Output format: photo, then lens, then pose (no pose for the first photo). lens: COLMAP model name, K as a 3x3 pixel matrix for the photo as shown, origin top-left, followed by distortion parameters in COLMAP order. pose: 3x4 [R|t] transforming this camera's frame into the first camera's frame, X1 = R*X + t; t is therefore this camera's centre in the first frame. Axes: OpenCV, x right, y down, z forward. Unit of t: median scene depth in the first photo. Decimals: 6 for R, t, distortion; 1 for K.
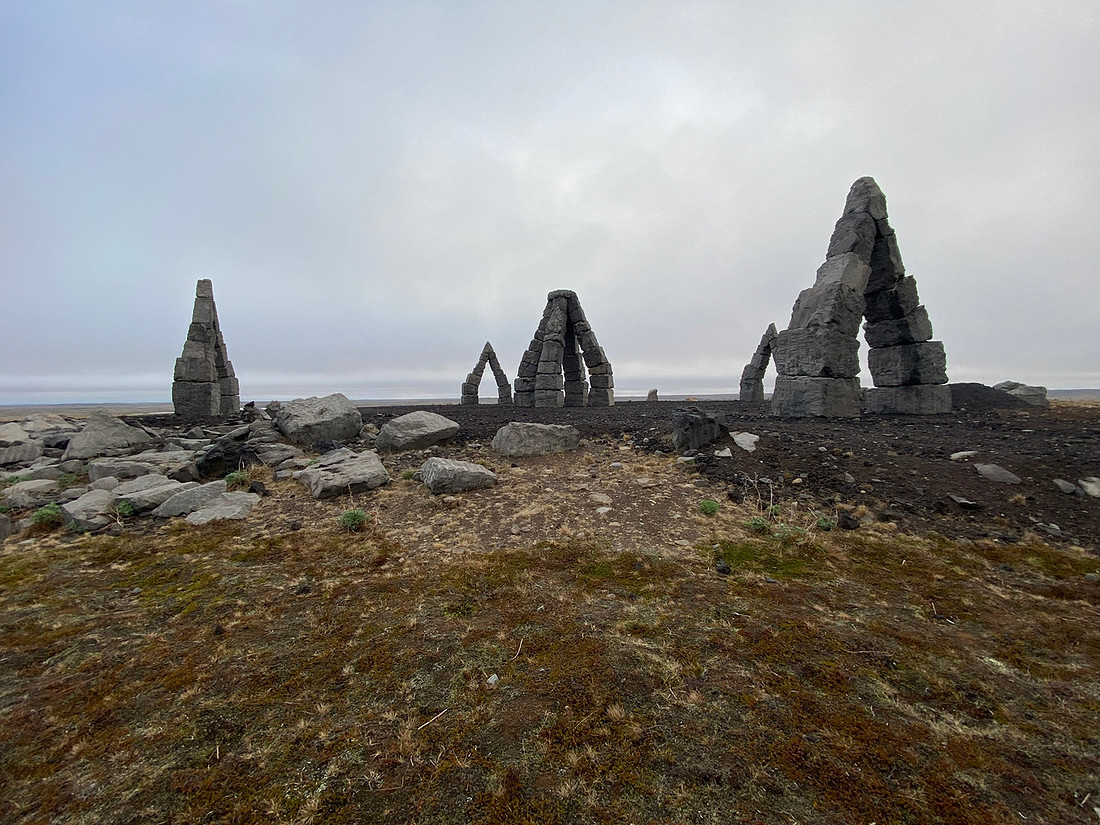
lens RADIAL K [[436.7, 0, 550.0], [0, 436.7, 412.5], [0, 0, 1]] dist [0.021384, -0.000014]
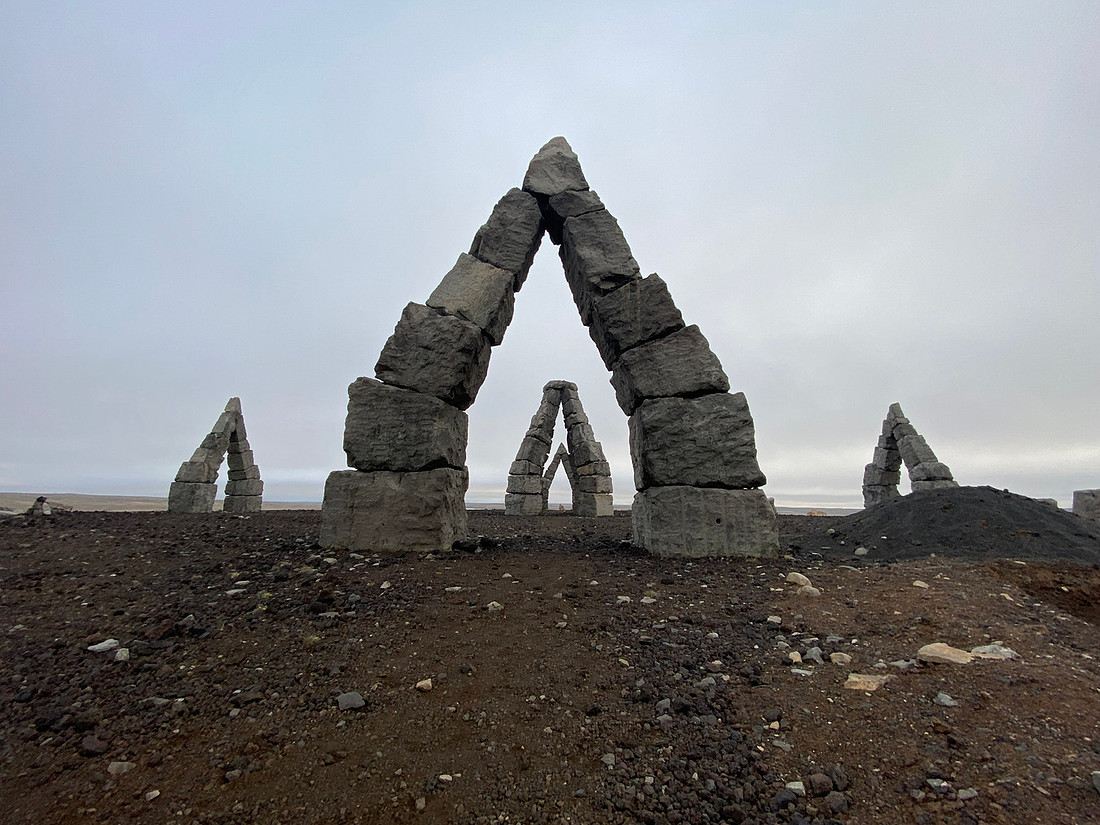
lens RADIAL K [[436.7, 0, 550.0], [0, 436.7, 412.5], [0, 0, 1]] dist [0.021384, -0.000014]
pose [[0.910339, -0.059174, -0.409611, 0.388896], [-0.039967, 0.972530, -0.229320, -0.012214], [0.411929, 0.225130, 0.882967, 0.229313]]
